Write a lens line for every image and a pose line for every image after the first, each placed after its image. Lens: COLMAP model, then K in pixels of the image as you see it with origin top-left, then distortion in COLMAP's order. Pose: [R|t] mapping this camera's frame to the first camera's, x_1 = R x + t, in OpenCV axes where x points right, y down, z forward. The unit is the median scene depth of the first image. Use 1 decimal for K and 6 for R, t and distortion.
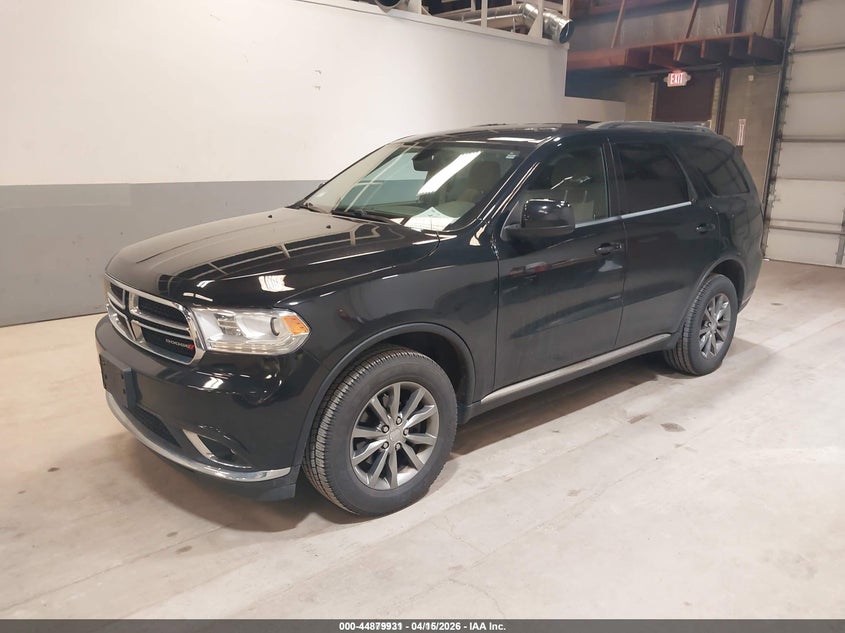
lens RADIAL K [[664.5, 0, 420.7], [0, 664.5, 319.7], [0, 0, 1]] dist [0.013587, -0.007195]
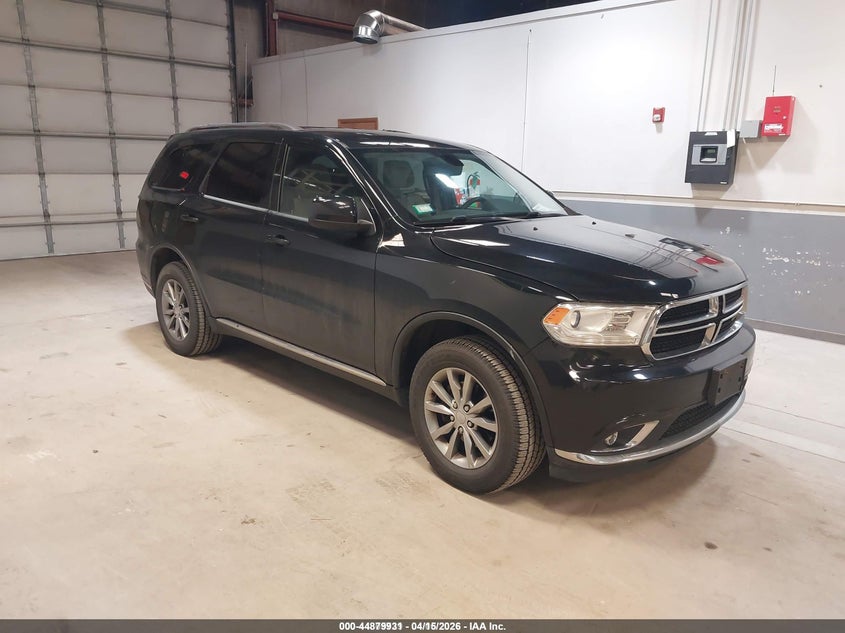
lens RADIAL K [[664.5, 0, 421.0], [0, 664.5, 316.2], [0, 0, 1]] dist [0.013587, -0.007195]
pose [[-0.043236, -0.239066, 0.970040, -1.396104], [0.222065, 0.944360, 0.242635, -0.362263], [-0.974073, 0.225902, 0.012257, 1.397096]]
